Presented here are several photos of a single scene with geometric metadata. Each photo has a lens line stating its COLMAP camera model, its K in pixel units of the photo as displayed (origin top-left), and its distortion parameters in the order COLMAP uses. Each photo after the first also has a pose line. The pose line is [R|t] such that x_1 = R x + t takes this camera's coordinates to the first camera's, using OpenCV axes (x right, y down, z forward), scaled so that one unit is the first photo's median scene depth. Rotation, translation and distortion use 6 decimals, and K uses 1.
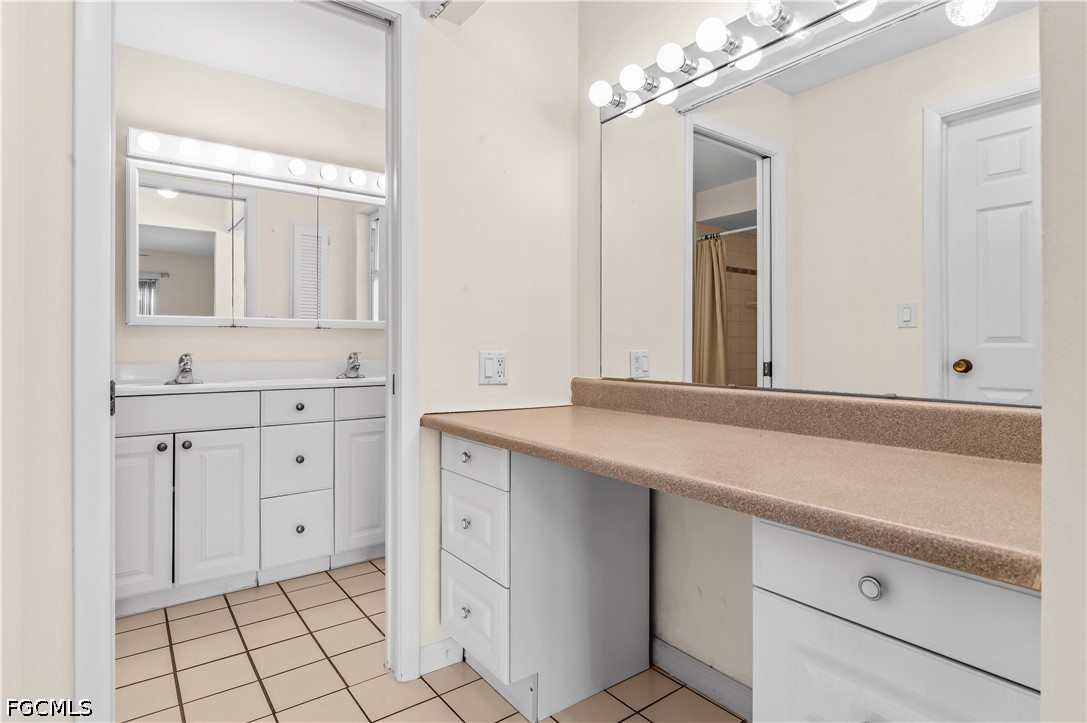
lens RADIAL K [[545.9, 0, 541.1], [0, 545.9, 353.6], [0, 0, 1]] dist [0.016731, -0.000232]
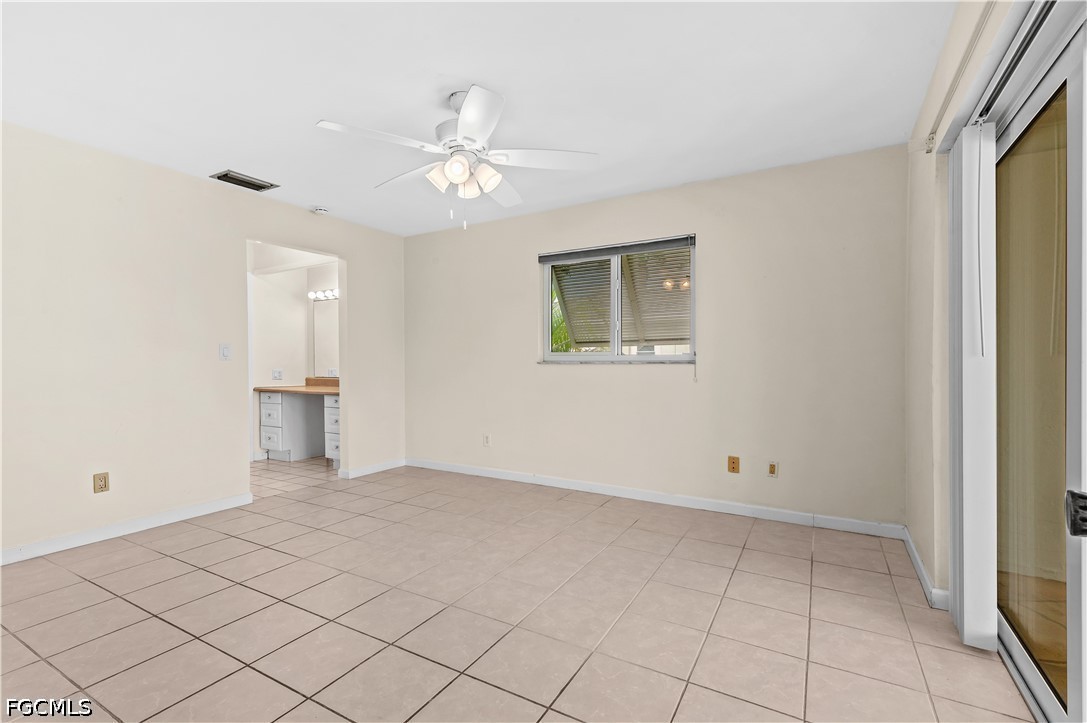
lens RADIAL K [[506.6, 0, 549.4], [0, 506.6, 362.2], [0, 0, 1]] dist [0.005491, 0.000283]
pose [[0.918243, 0.001077, 0.396016, 0.232829], [0.004323, 0.999909, -0.012745, -0.000830], [-0.395994, 0.013415, 0.918155, -2.758261]]
